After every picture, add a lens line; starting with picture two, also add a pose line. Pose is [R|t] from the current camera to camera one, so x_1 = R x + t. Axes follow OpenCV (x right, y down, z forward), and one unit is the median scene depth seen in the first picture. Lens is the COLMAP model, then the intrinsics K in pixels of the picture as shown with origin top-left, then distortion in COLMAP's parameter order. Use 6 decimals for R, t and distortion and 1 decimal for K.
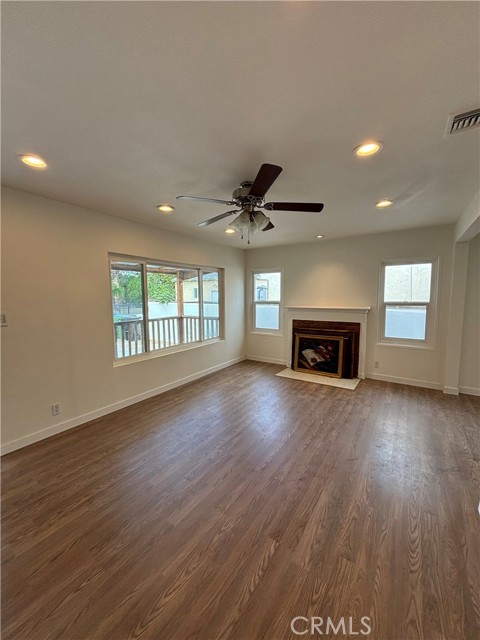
lens RADIAL K [[257.3, 0, 238.8], [0, 257.3, 318.9], [0, 0, 1]] dist [0.001302, -0.000393]
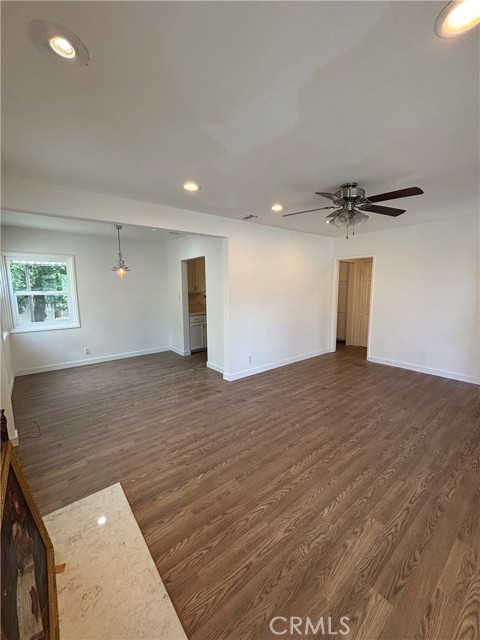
lens RADIAL K [[257.3, 0, 240.7], [0, 257.3, 320.8], [0, 0, 1]] dist [0.001302, -0.000393]
pose [[-0.957336, -0.023526, 0.288018, 0.079010], [0.043097, 0.973911, 0.222800, -0.116073], [-0.285746, 0.225707, -0.931346, 1.197215]]
